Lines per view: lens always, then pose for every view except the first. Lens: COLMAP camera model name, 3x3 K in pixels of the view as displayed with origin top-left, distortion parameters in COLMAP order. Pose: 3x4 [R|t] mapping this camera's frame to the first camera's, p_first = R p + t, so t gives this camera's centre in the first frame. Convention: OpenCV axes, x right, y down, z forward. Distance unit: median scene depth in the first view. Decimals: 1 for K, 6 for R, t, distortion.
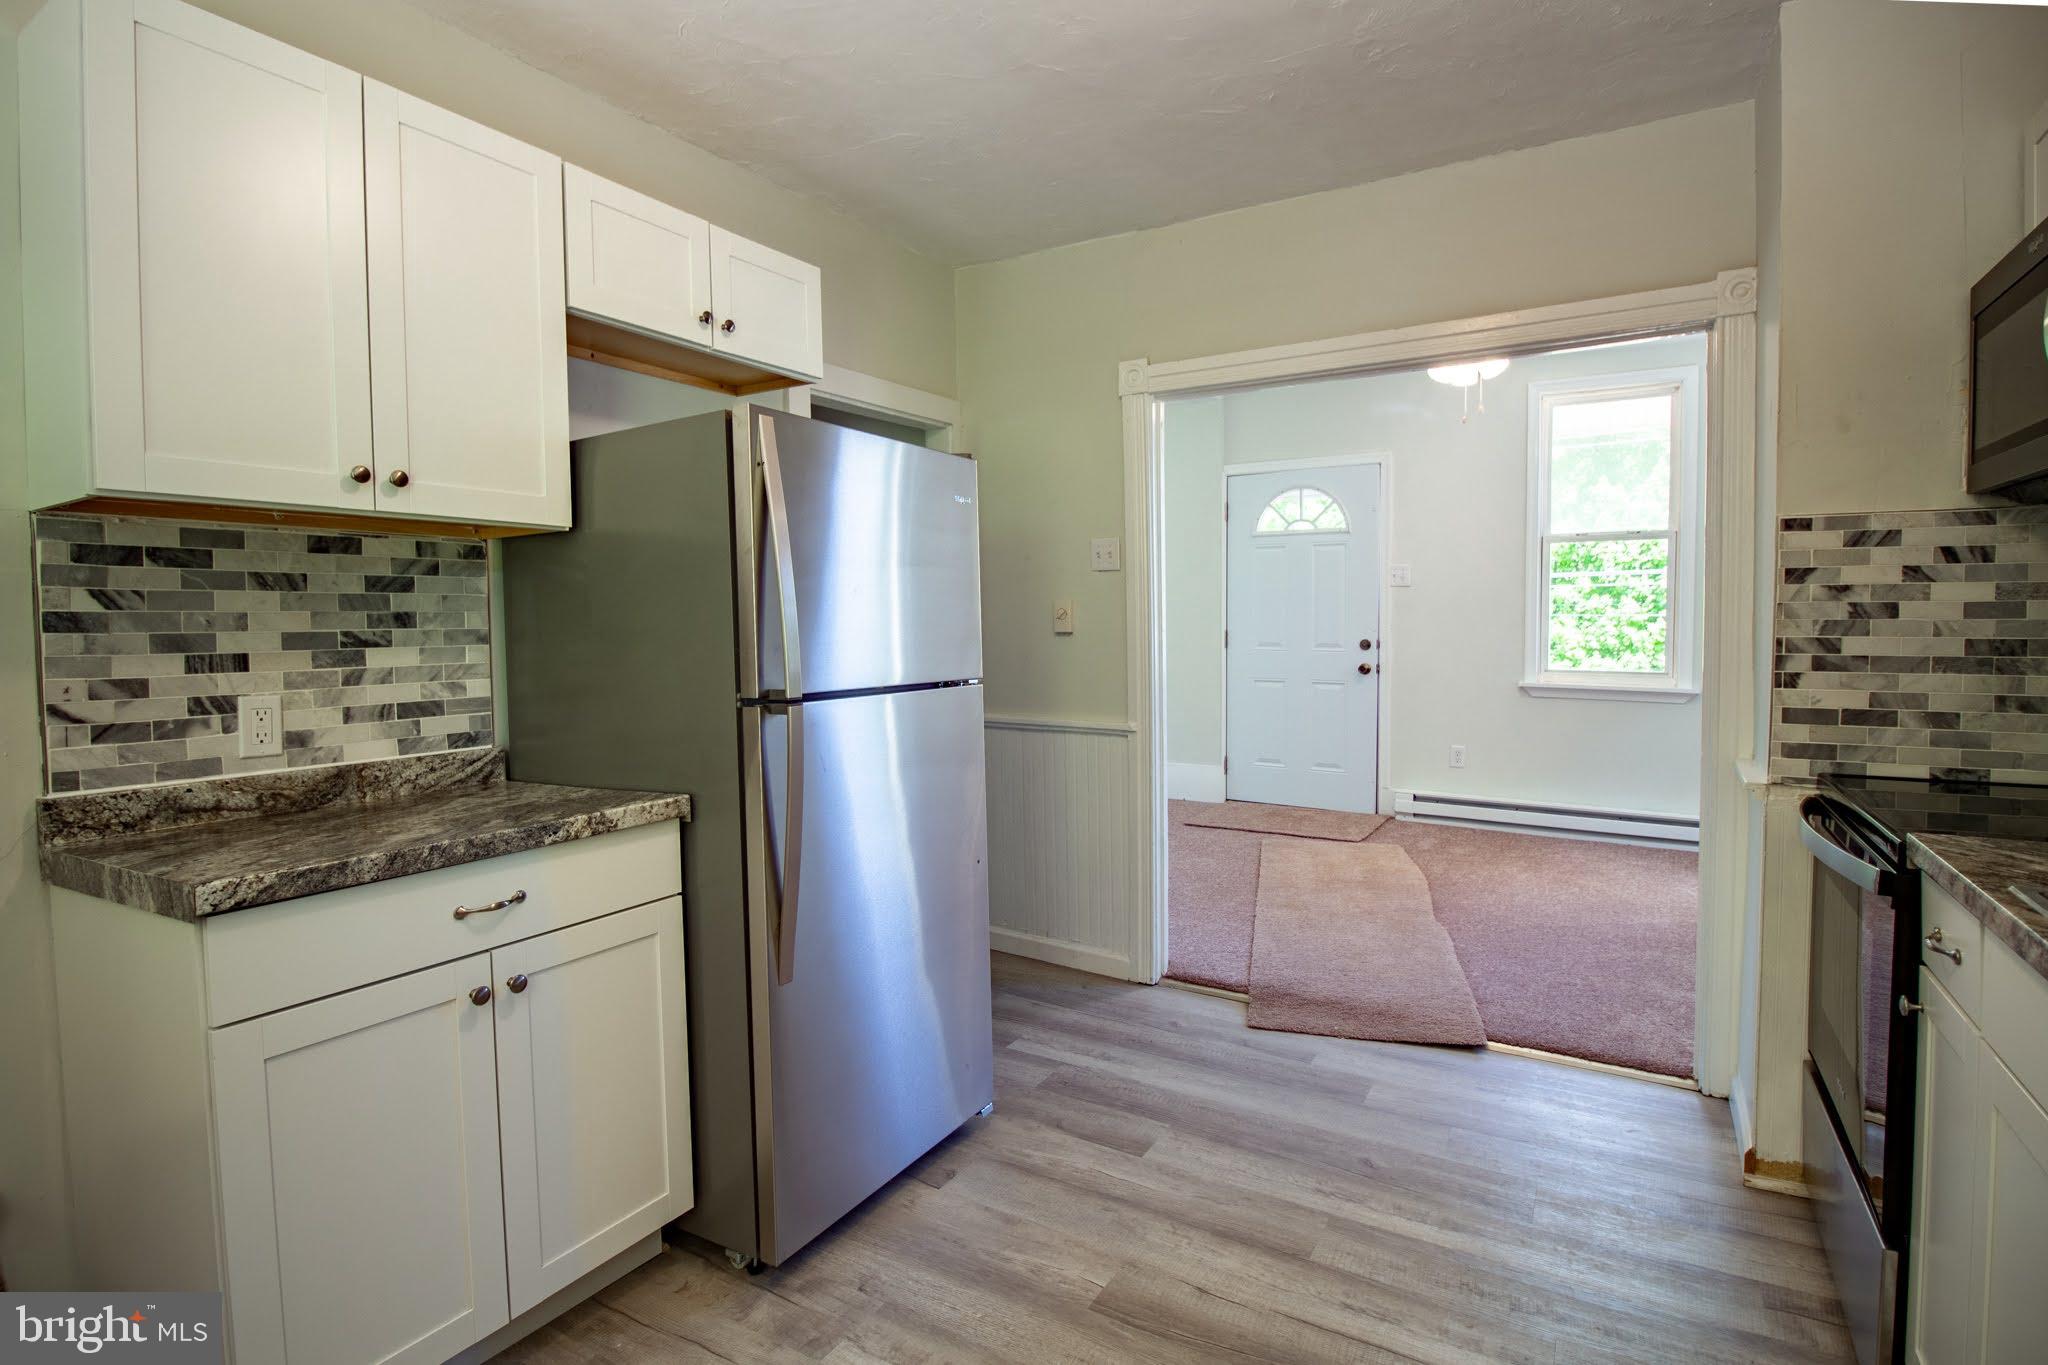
lens RADIAL K [[1008.7, 0, 1018.5], [0, 1008.7, 657.2], [0, 0, 1]] dist [-0.004372, -0.002420]
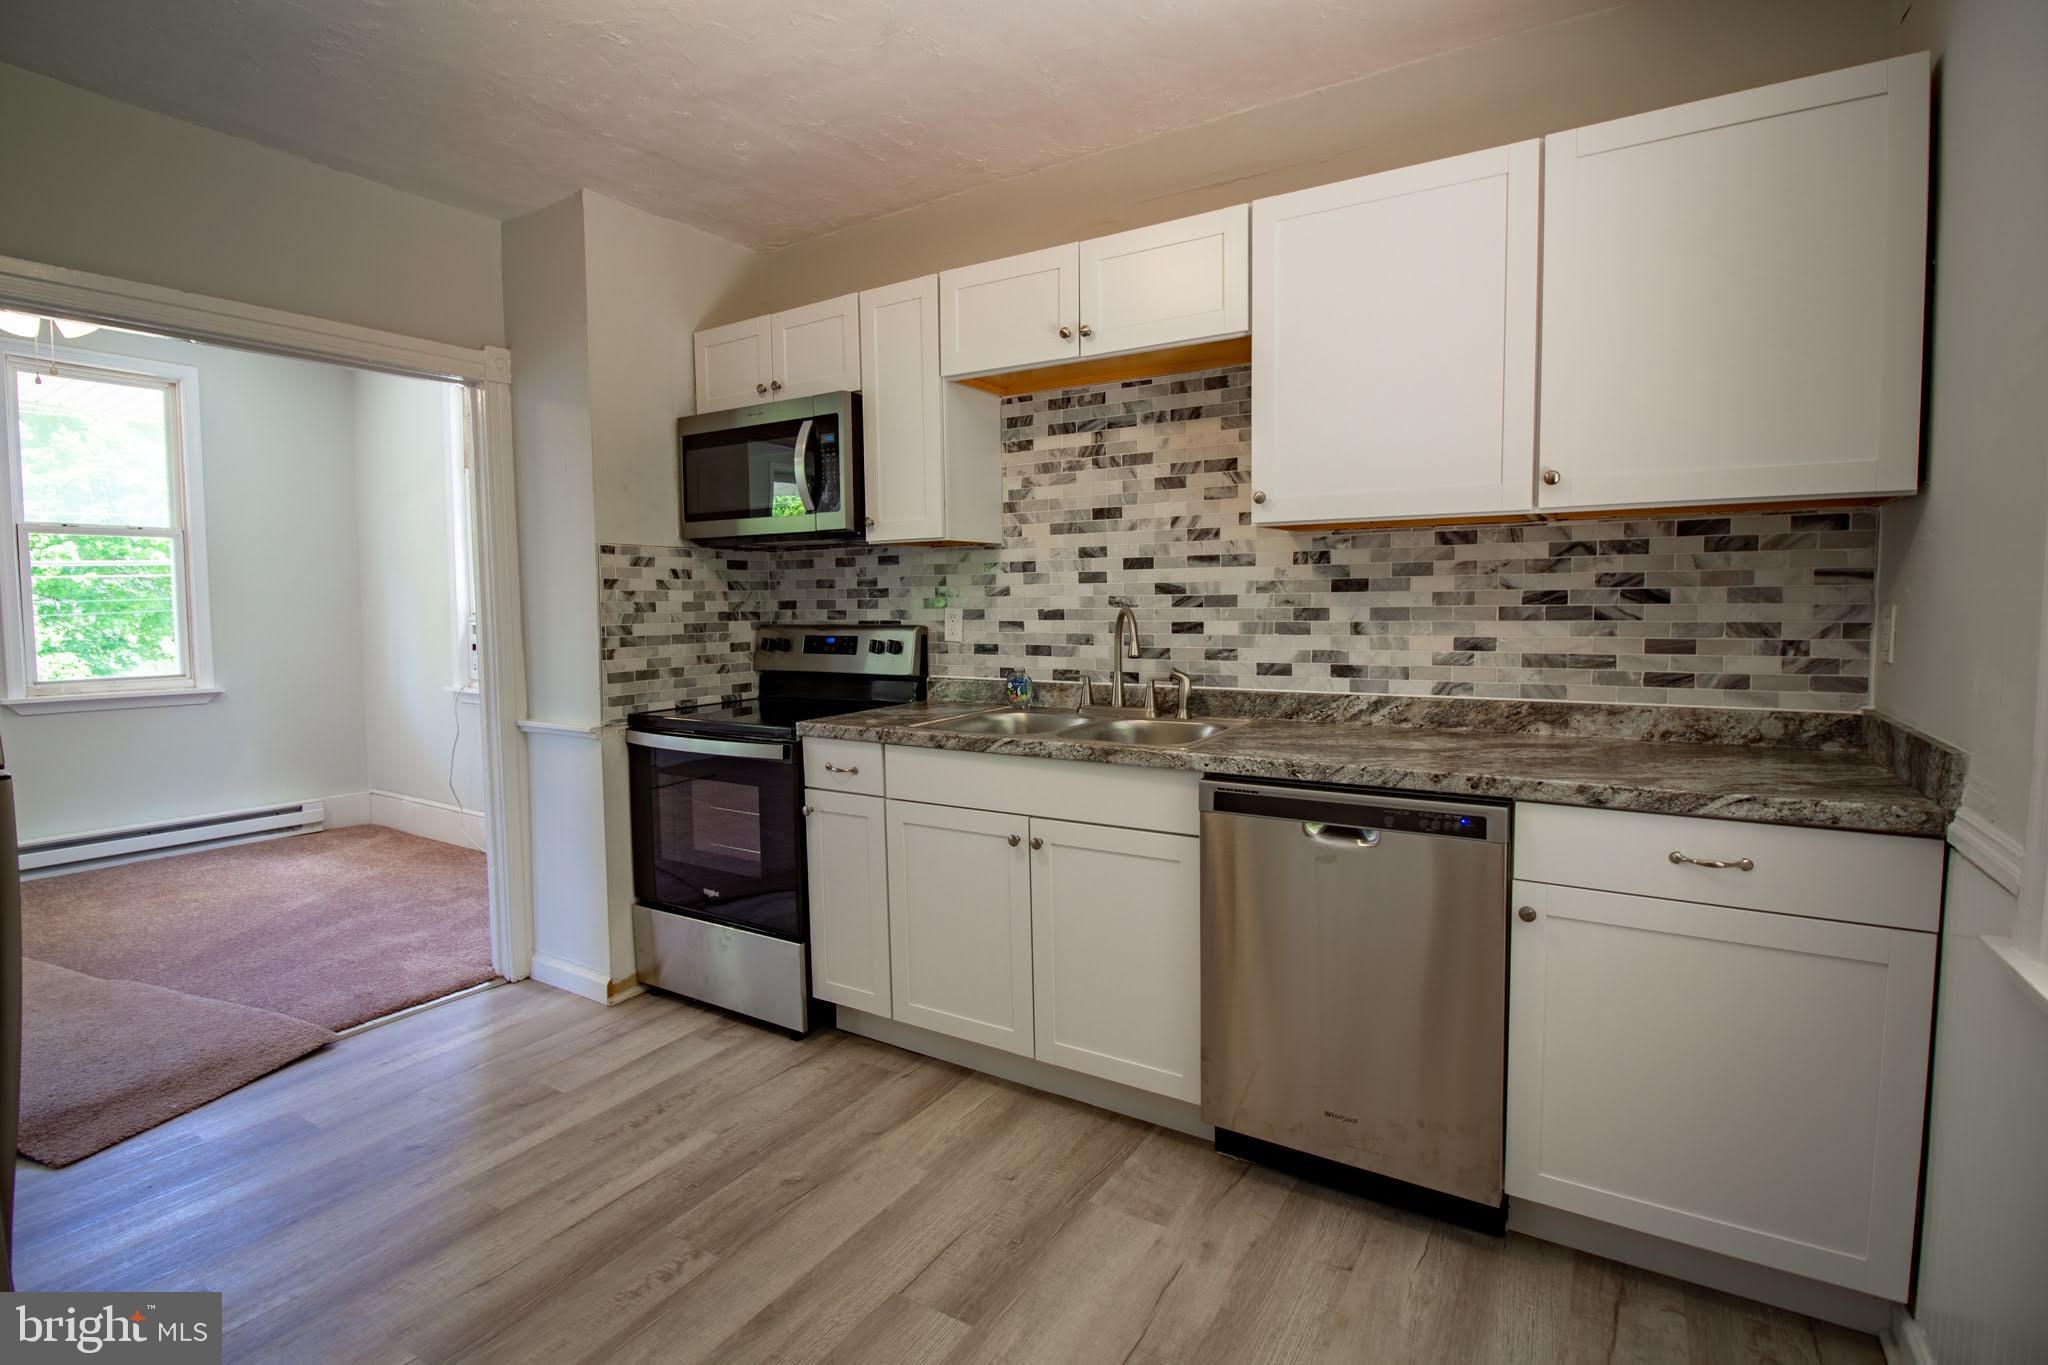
lens RADIAL K [[1008.7, 0, 1015.0], [0, 1008.7, 645.0], [0, 0, 1]] dist [-0.004372, -0.002420]
pose [[0.018413, -0.039554, 0.999048, -0.726597], [0.053781, 0.997810, 0.038514, -0.016614], [-0.998383, 0.053021, 0.020500, 0.383665]]
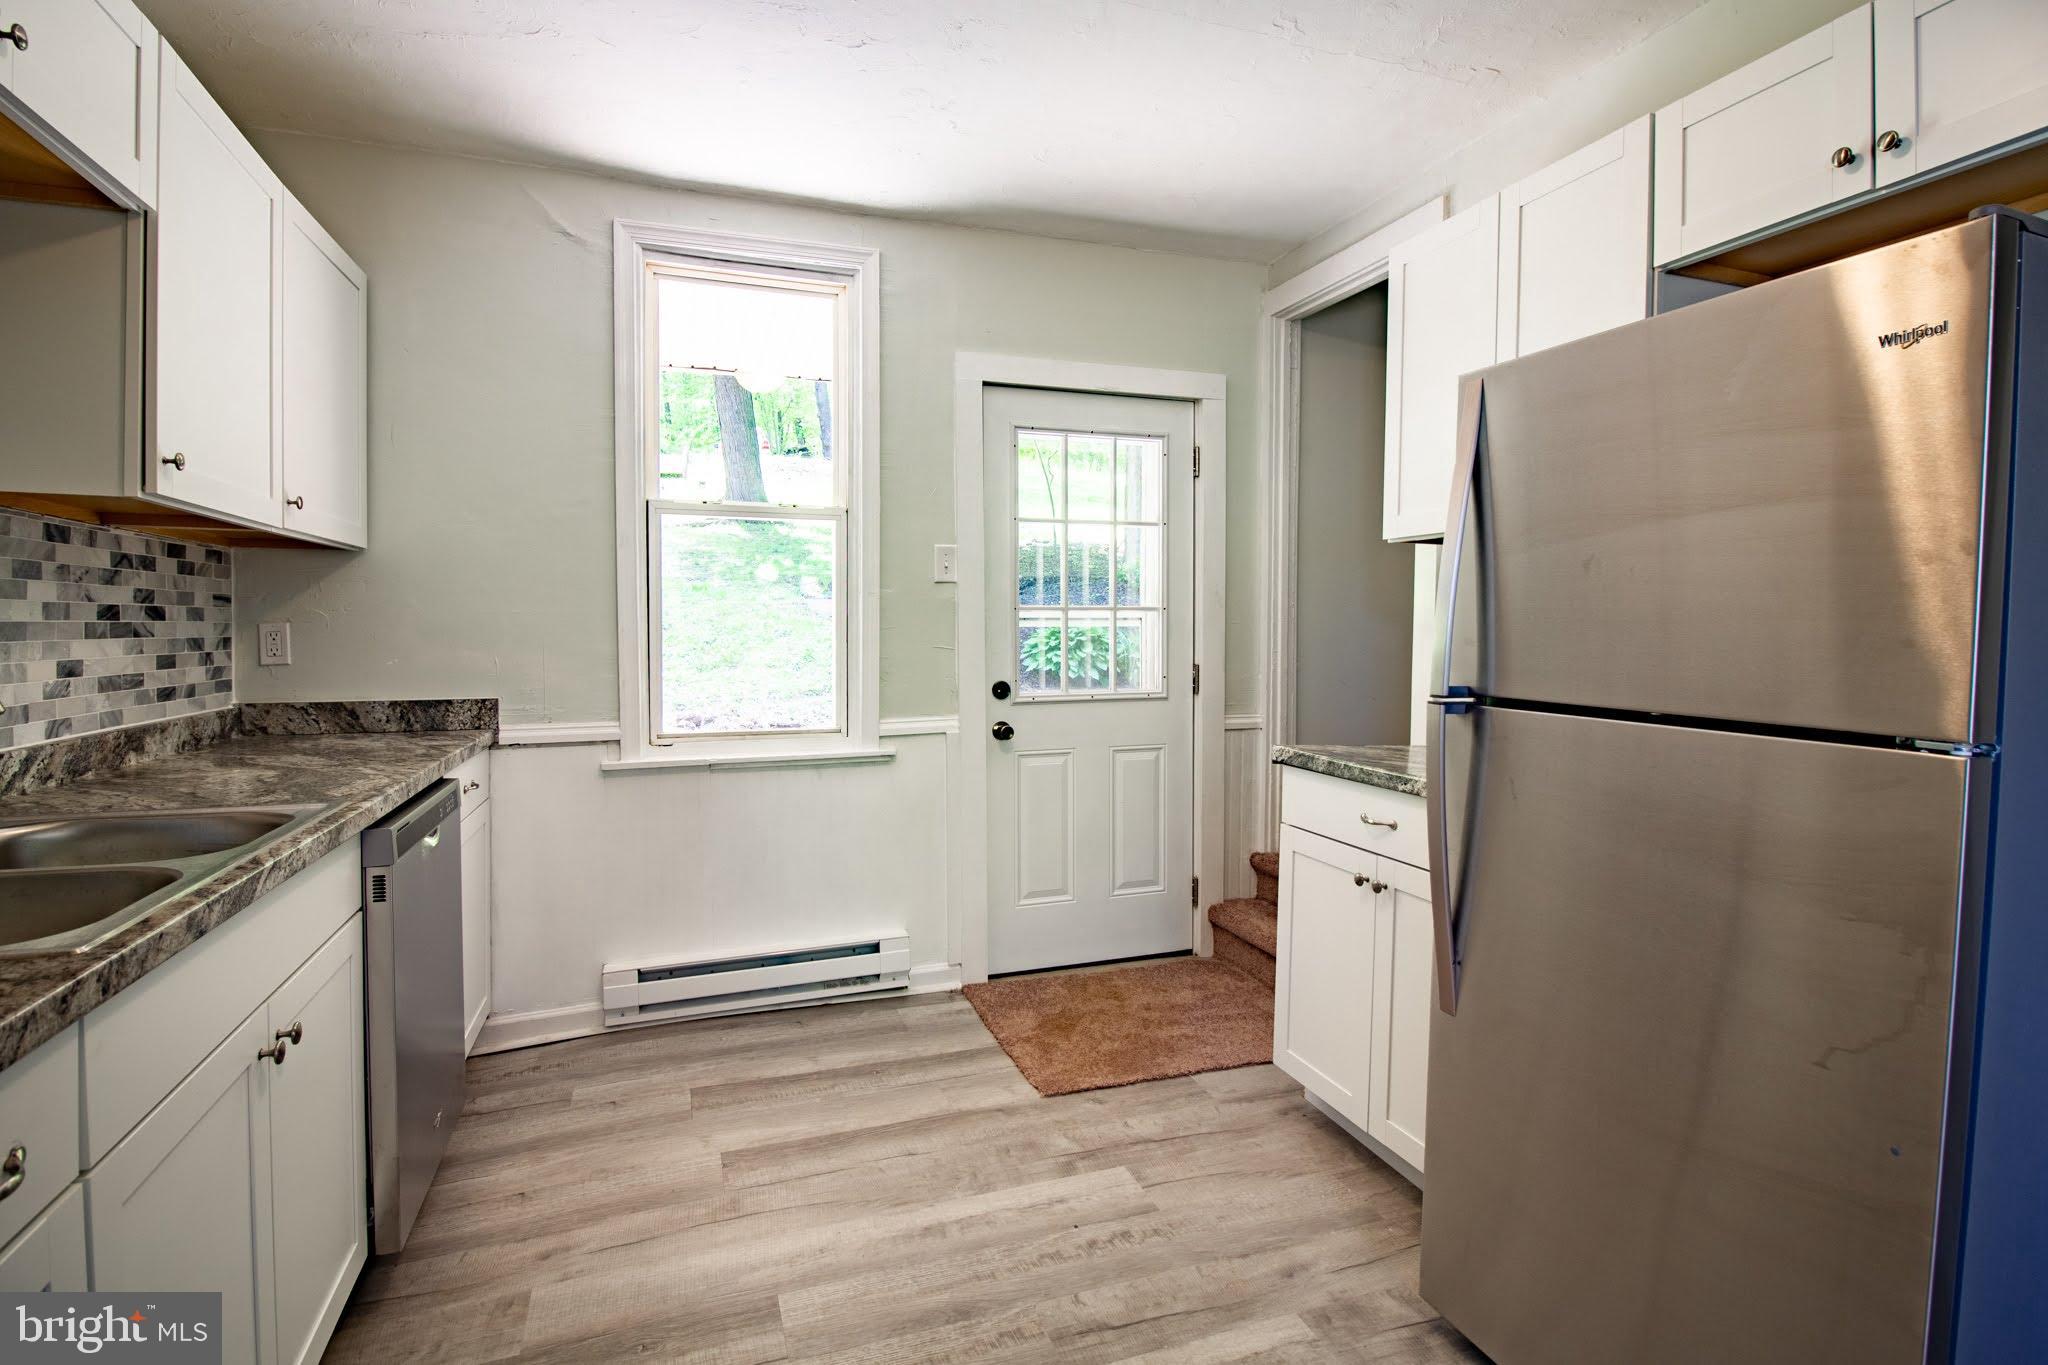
lens RADIAL K [[1008.7, 0, 1029.9], [0, 1008.7, 658.2], [0, 0, 1]] dist [-0.004372, -0.002420]
pose [[-0.622676, 0.034077, -0.781737, 0.647596], [-0.026196, 0.997583, 0.064352, -0.037520], [0.782041, 0.060549, -0.620279, 1.163392]]
